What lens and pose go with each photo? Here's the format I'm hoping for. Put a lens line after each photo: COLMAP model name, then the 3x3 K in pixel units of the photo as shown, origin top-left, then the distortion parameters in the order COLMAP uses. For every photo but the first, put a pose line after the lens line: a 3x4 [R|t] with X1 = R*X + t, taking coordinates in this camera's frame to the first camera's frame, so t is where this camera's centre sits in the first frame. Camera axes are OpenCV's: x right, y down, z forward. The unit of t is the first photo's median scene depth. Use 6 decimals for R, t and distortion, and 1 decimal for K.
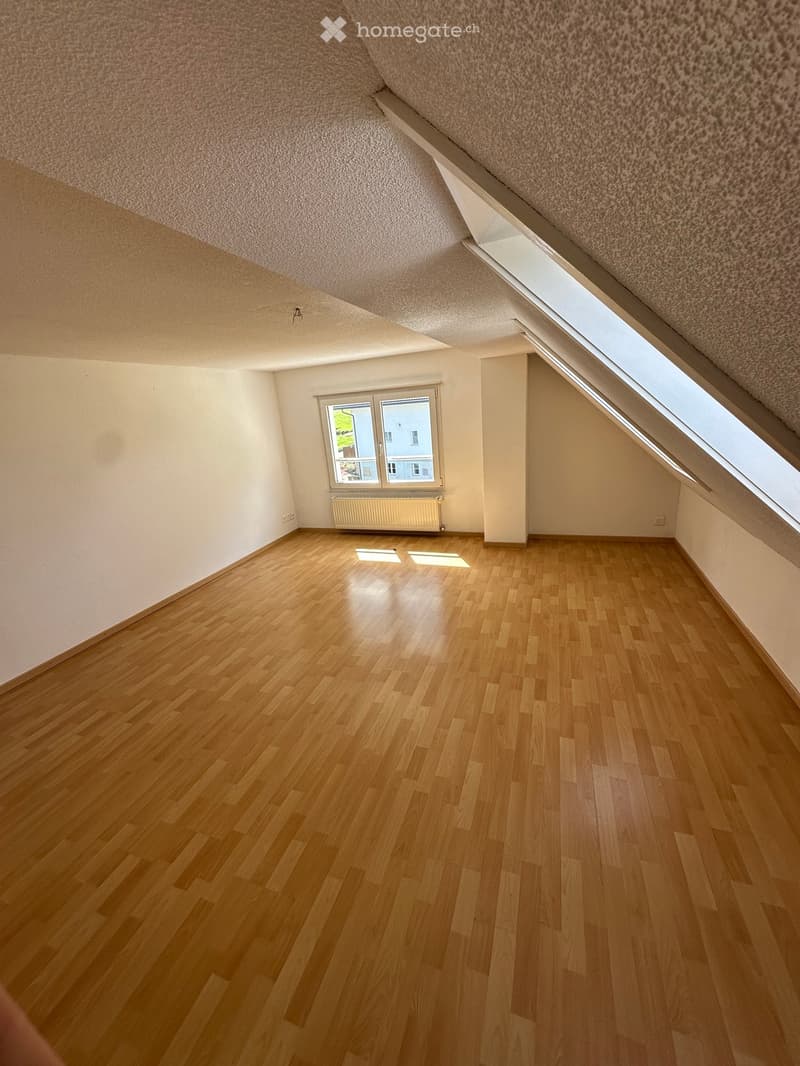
lens RADIAL K [[425.0, 0, 401.7], [0, 425.0, 534.1], [0, 0, 1]] dist [-0.003015, 0.000200]
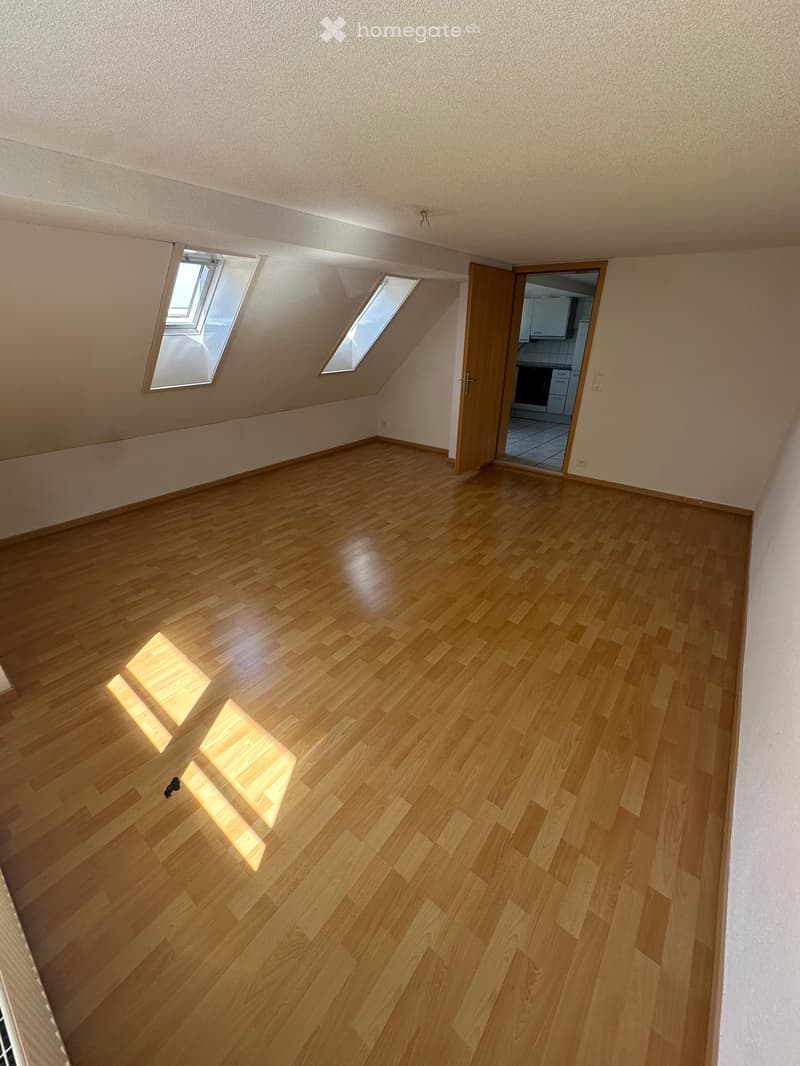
lens RADIAL K [[425.0, 0, 401.7], [0, 425.0, 534.1], [0, 0, 1]] dist [-0.003015, 0.000200]
pose [[-0.946553, -0.076285, 0.313397, -0.368429], [0.155679, 0.742914, 0.651033, -0.398010], [-0.282491, 0.665026, -0.691331, 1.431423]]
